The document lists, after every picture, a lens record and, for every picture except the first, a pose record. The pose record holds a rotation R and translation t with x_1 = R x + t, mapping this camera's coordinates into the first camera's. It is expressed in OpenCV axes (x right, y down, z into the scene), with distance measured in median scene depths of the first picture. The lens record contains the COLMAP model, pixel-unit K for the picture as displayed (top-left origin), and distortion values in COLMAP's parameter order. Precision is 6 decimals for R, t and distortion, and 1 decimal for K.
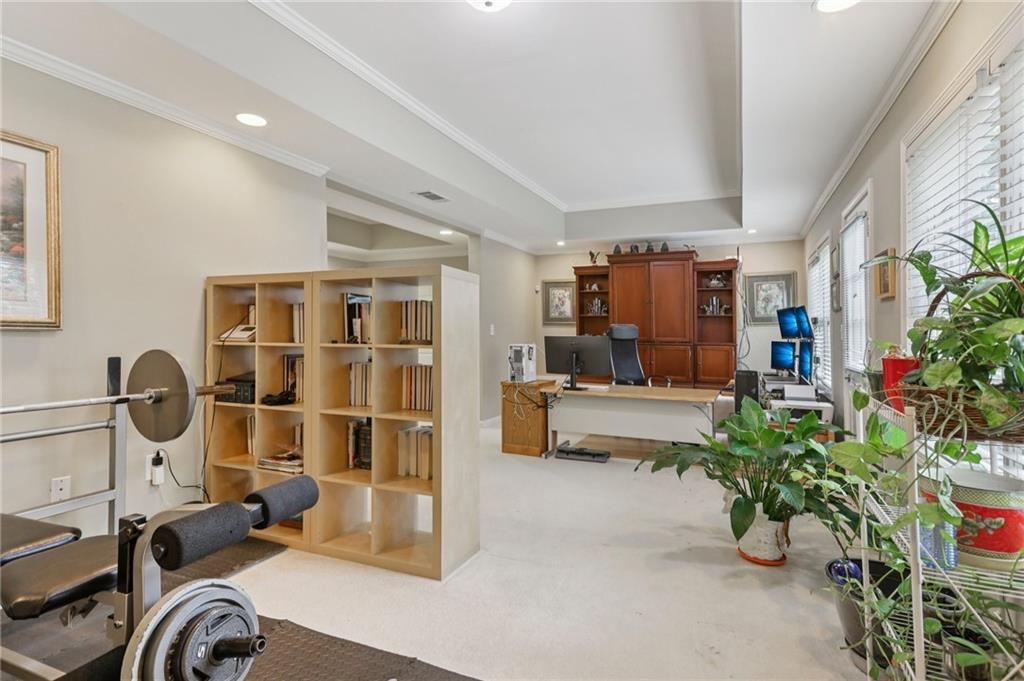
lens RADIAL K [[511.3, 0, 512.0], [0, 511.3, 333.4], [0, 0, 1]] dist [0.001989, 0.000130]
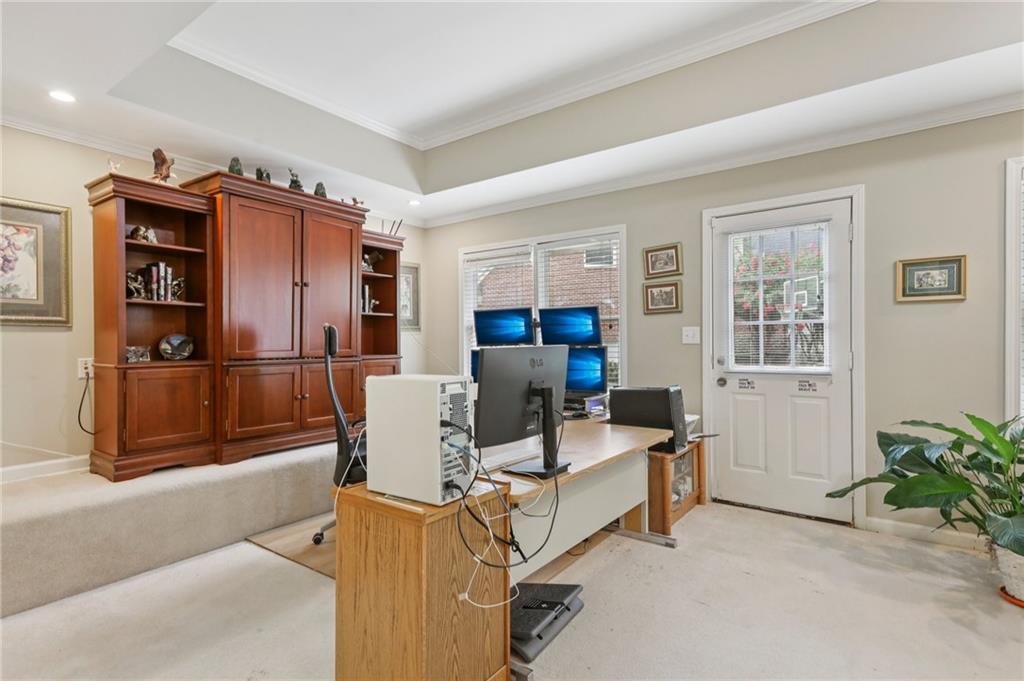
lens RADIAL K [[511.3, 0, 510.0], [0, 511.3, 337.8], [0, 0, 1]] dist [0.001989, 0.000130]
pose [[0.218367, -0.000004, 0.975867, -0.235417], [0.018856, 0.999813, -0.004215, 0.001221], [-0.975685, 0.019322, 0.218326, 0.778038]]
